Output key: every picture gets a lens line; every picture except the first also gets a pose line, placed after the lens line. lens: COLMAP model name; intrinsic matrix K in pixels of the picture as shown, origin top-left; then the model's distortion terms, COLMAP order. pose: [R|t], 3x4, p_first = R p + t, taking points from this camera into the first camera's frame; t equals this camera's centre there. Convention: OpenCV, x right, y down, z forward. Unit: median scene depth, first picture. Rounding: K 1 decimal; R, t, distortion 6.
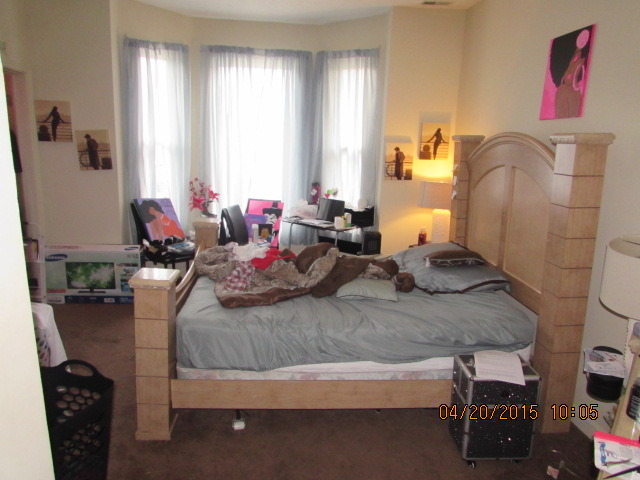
lens RADIAL K [[454.9, 0, 320.1], [0, 454.9, 236.8], [0, 0, 1]] dist [-0.009730, -0.001189]
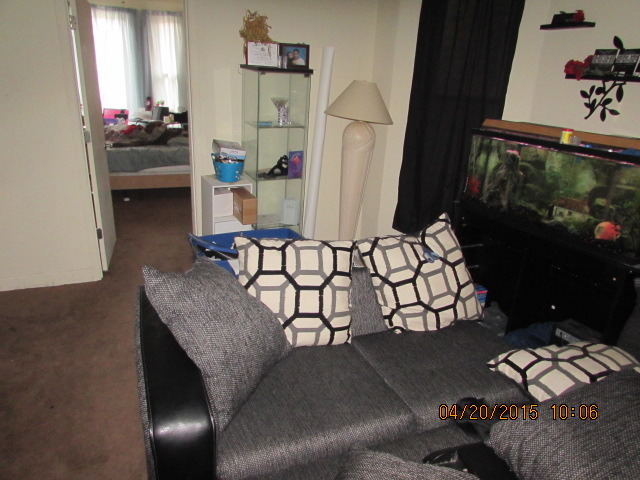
lens RADIAL K [[454.9, 0, 315.9], [0, 454.9, 242.2], [0, 0, 1]] dist [-0.009730, -0.001189]
pose [[0.941763, -0.097086, 0.321957, -0.021098], [0.047310, 0.986147, 0.158984, 0.163052], [-0.332932, -0.134493, 0.933310, -0.768603]]
